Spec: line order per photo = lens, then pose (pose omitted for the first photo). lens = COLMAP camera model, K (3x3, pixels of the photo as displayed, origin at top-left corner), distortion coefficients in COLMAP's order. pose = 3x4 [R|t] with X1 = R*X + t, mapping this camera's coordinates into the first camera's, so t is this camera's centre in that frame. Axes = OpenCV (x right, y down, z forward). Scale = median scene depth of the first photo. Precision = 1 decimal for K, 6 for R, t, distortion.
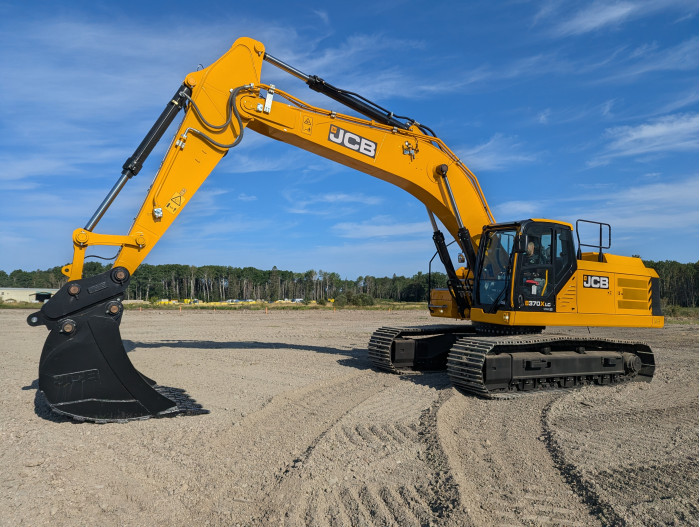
lens RADIAL K [[491.5, 0, 342.6], [0, 491.5, 244.5], [0, 0, 1]] dist [0.053034, -0.050351]
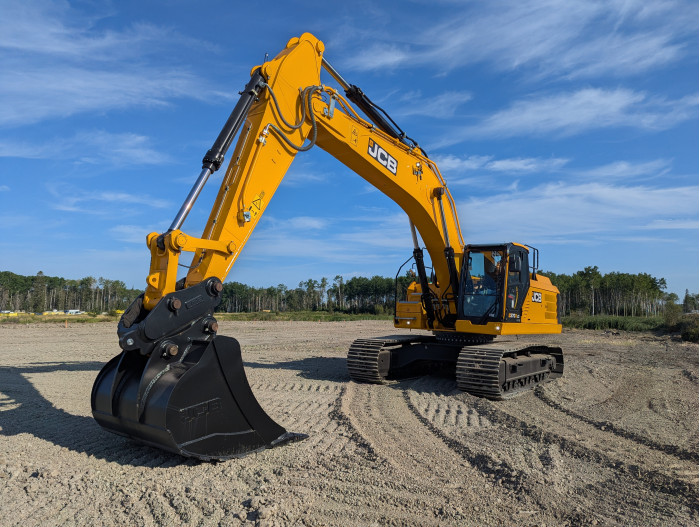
lens RADIAL K [[491.5, 0, 342.1], [0, 491.5, 257.8], [0, 0, 1]] dist [0.053034, -0.050351]
pose [[0.911532, 0.041291, 0.409151, -0.410273], [-0.044152, 0.999022, -0.002454, 0.003620], [-0.408852, -0.015828, 0.912463, 0.093448]]
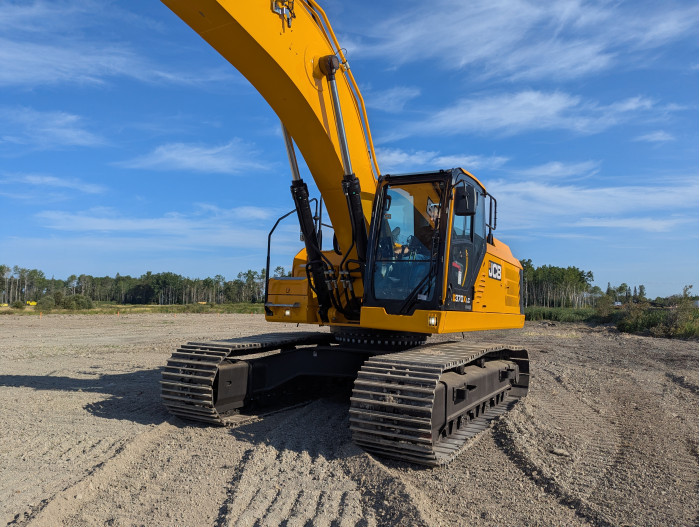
lens RADIAL K [[491.5, 0, 355.9], [0, 491.5, 263.1], [0, 0, 1]] dist [0.053034, -0.050351]
pose [[0.849296, 0.039439, 0.526441, -0.064123], [-0.056881, 0.998237, 0.016980, 0.061781], [-0.524843, -0.044366, 0.850042, 0.465200]]
